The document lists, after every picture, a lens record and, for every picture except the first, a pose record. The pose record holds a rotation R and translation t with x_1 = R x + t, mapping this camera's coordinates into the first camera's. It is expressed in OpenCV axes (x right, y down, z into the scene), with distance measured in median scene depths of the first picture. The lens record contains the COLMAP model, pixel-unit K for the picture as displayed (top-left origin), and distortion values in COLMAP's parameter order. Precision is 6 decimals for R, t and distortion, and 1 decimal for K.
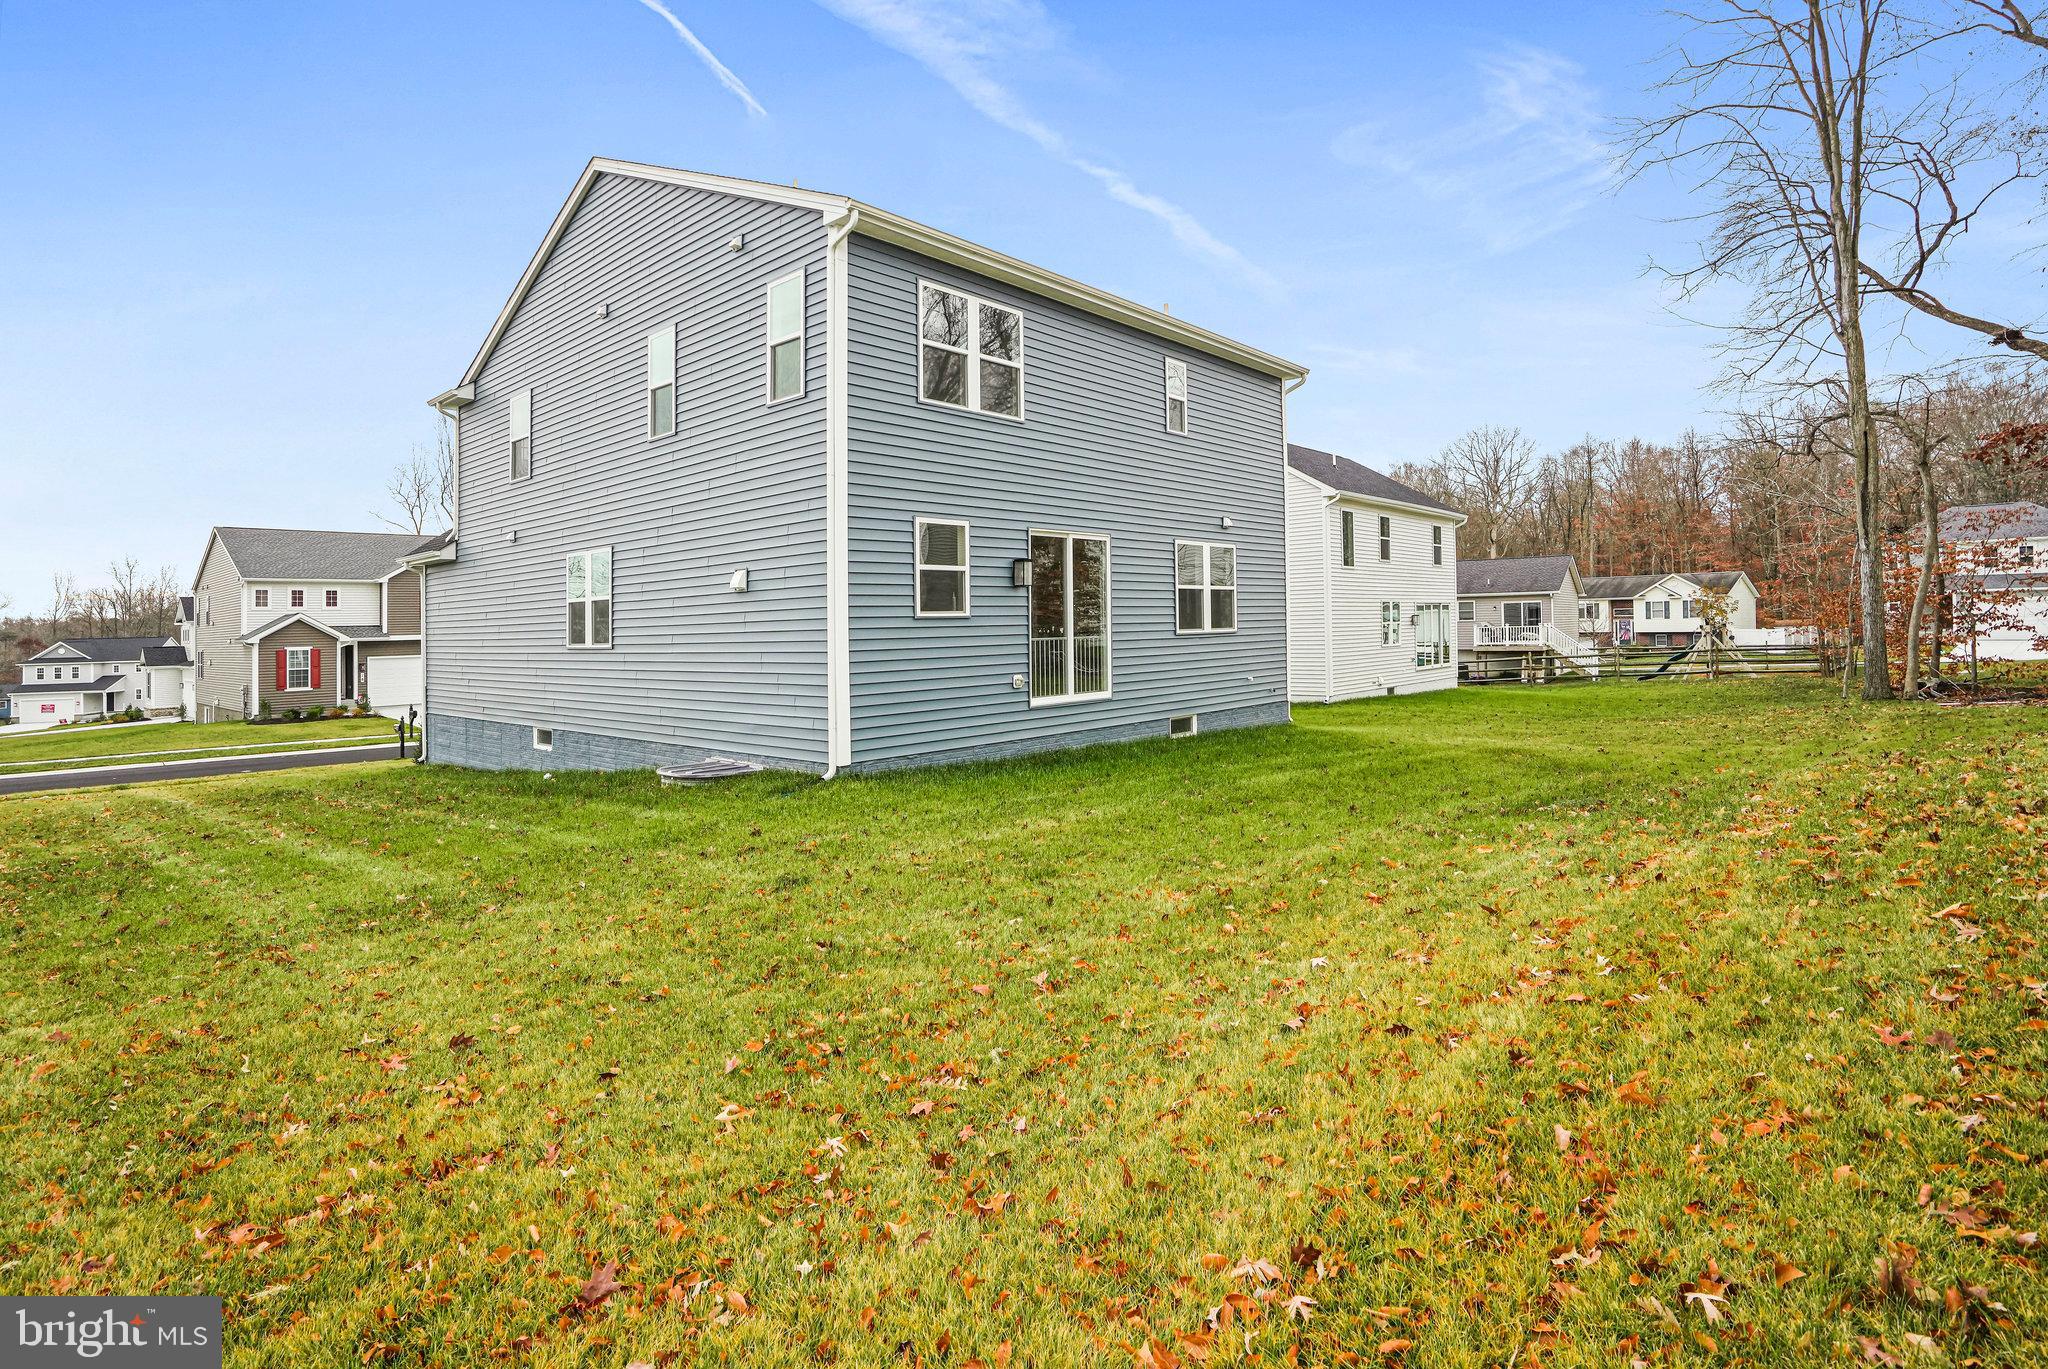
lens RADIAL K [[991.4, 0, 1027.7], [0, 991.4, 675.5], [0, 0, 1]] dist [-0.024250, 0.000273]
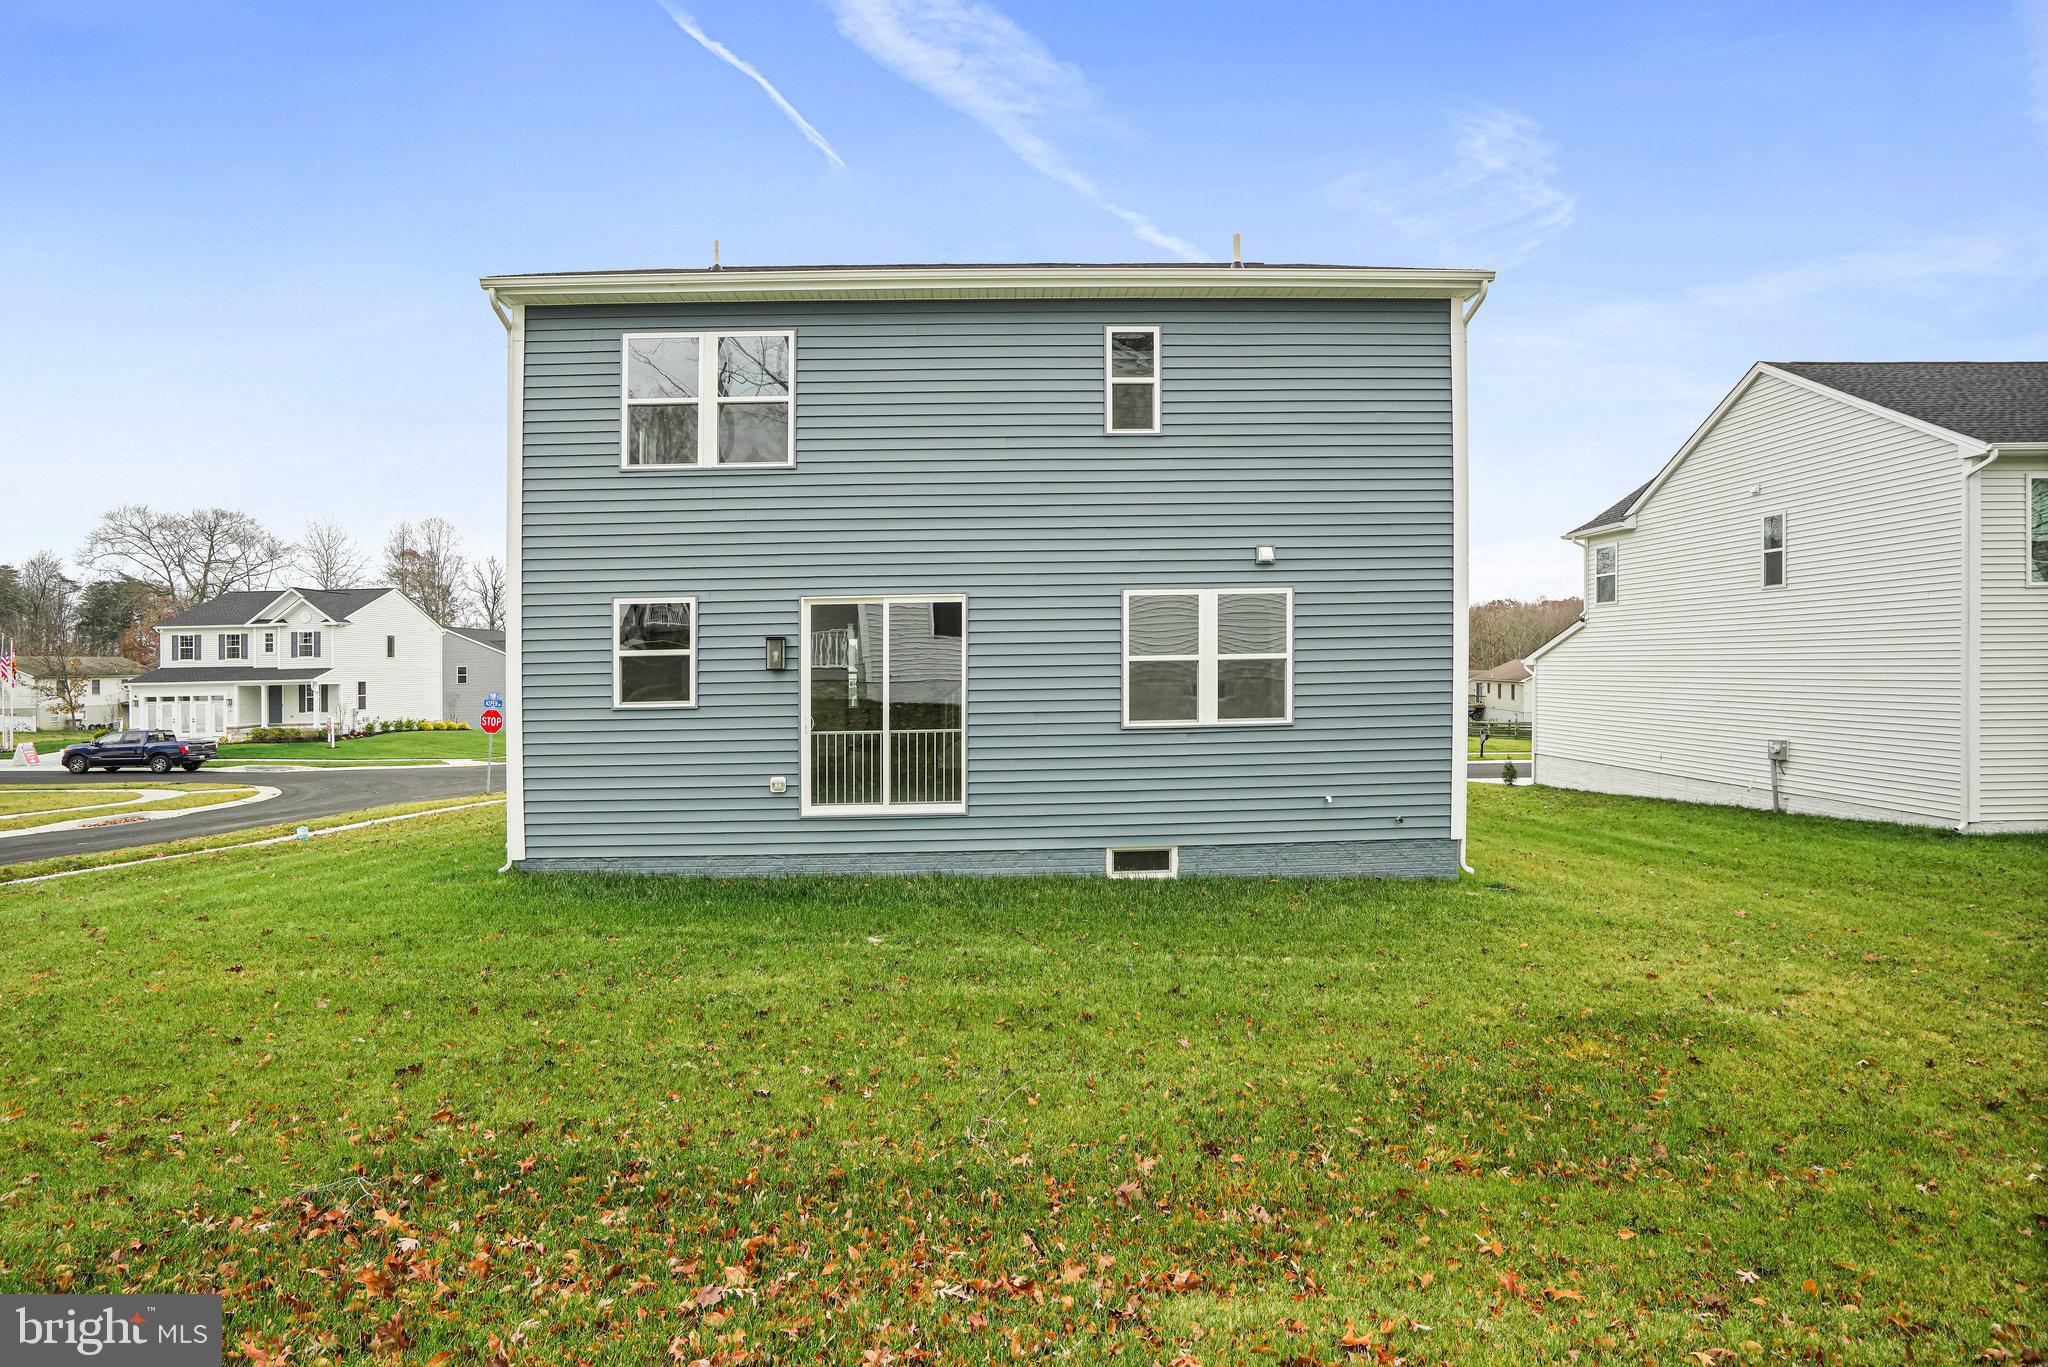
lens RADIAL K [[991.4, 0, 1028.8], [0, 991.4, 673.5], [0, 0, 1]] dist [-0.024250, 0.000273]
pose [[0.687953, 0.005830, -0.725731, 0.603396], [-0.032576, 0.999208, -0.022854, -0.061218], [0.725023, 0.039364, 0.687598, 0.478612]]
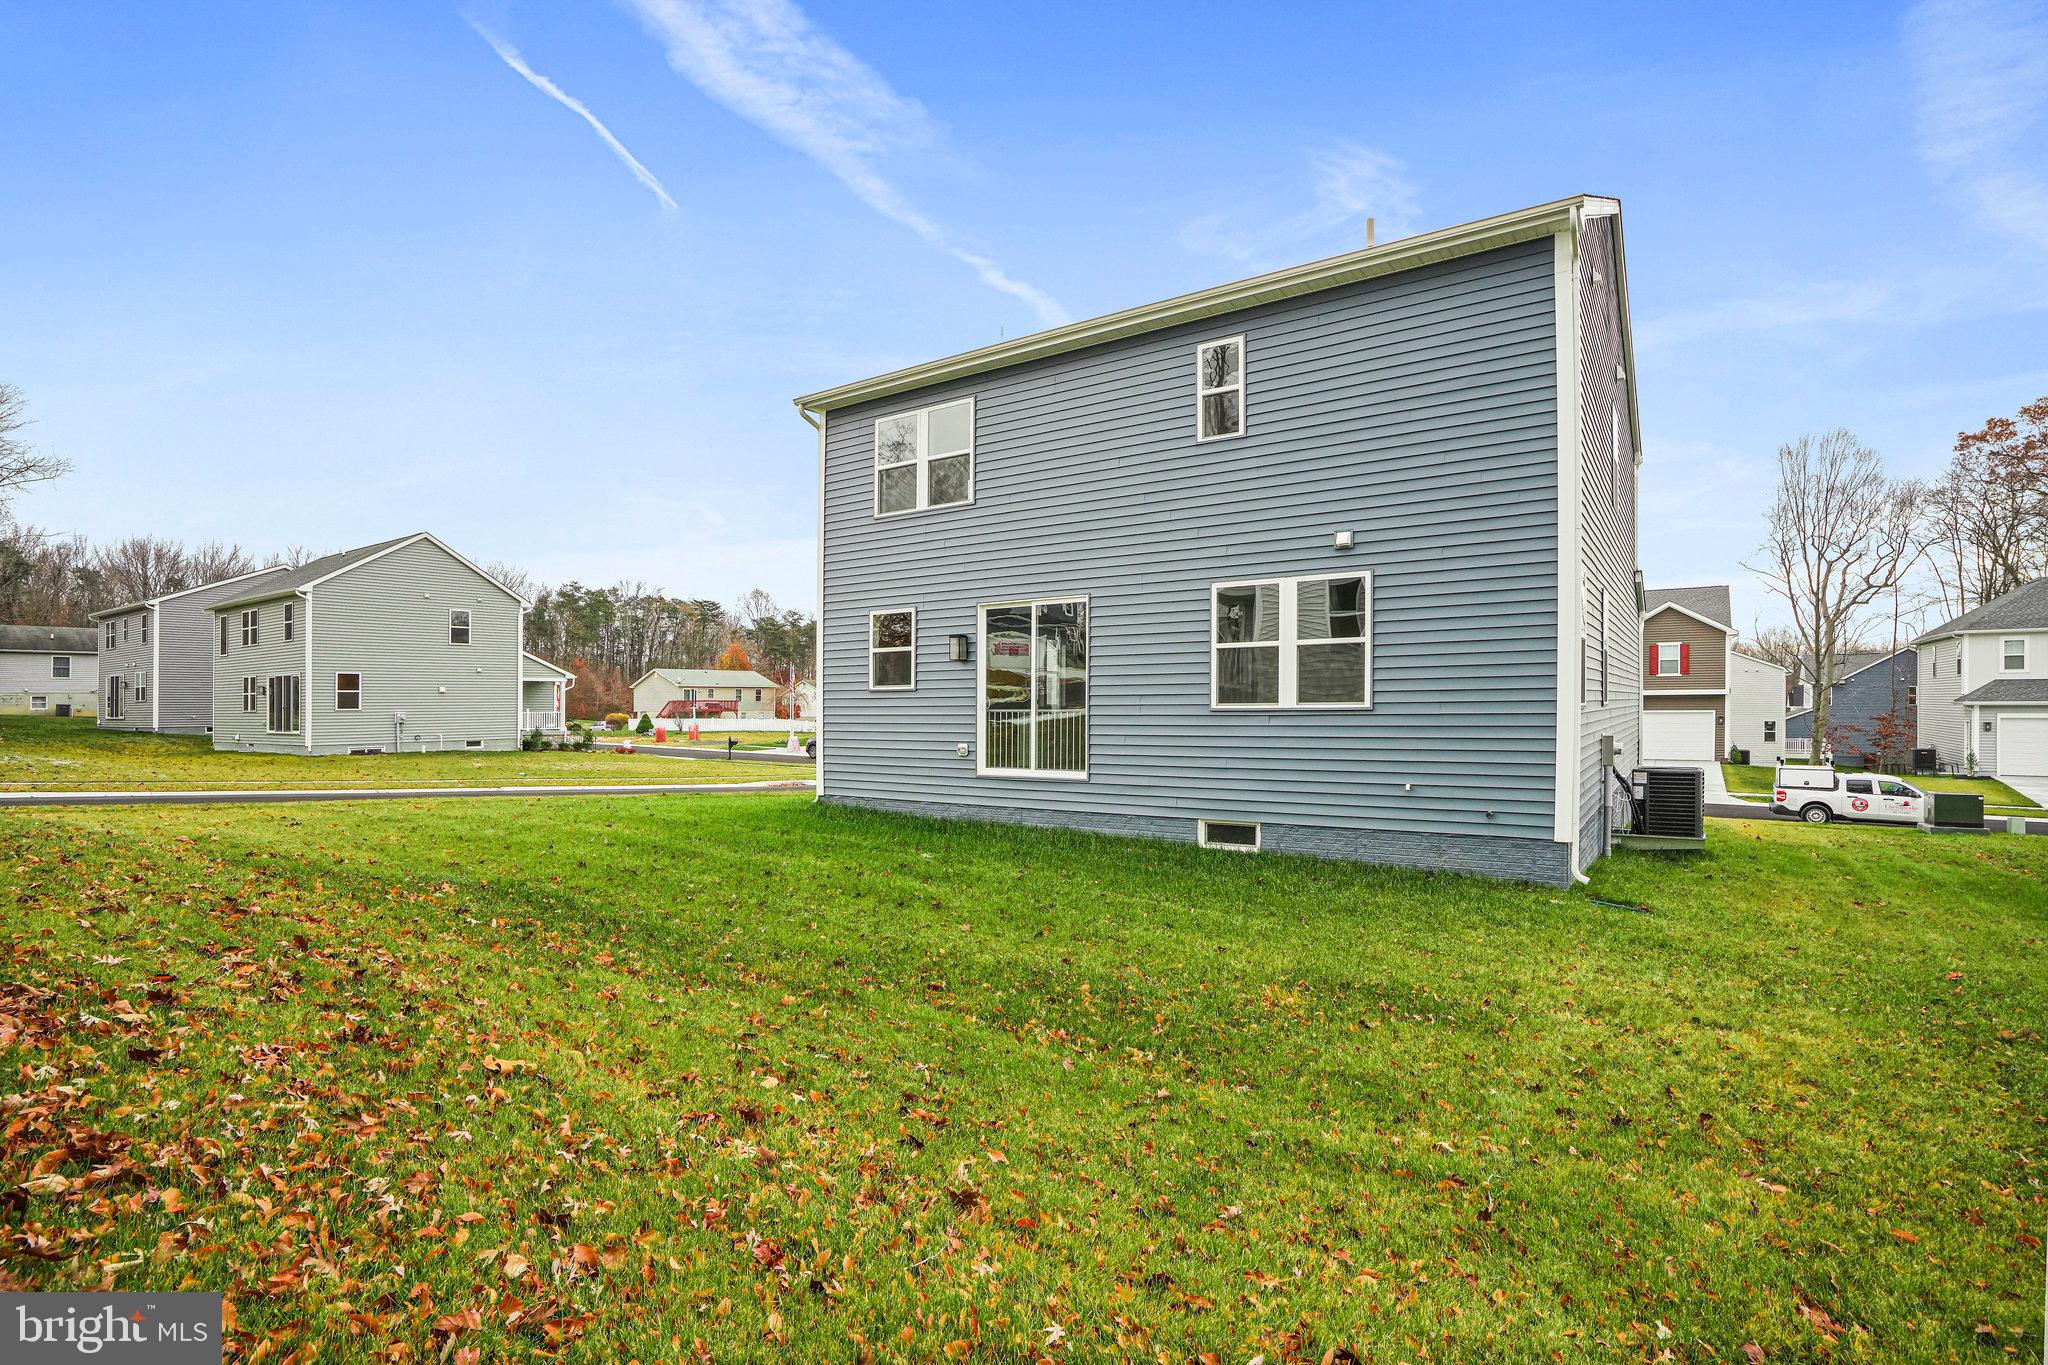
lens RADIAL K [[991.4, 0, 1023.7], [0, 991.4, 687.0], [0, 0, 1]] dist [-0.024250, 0.000273]
pose [[0.132537, 0.000660, -0.991178, 0.872145], [-0.046294, 0.998913, -0.005525, -0.047884], [0.990096, 0.046618, 0.132424, 0.759882]]
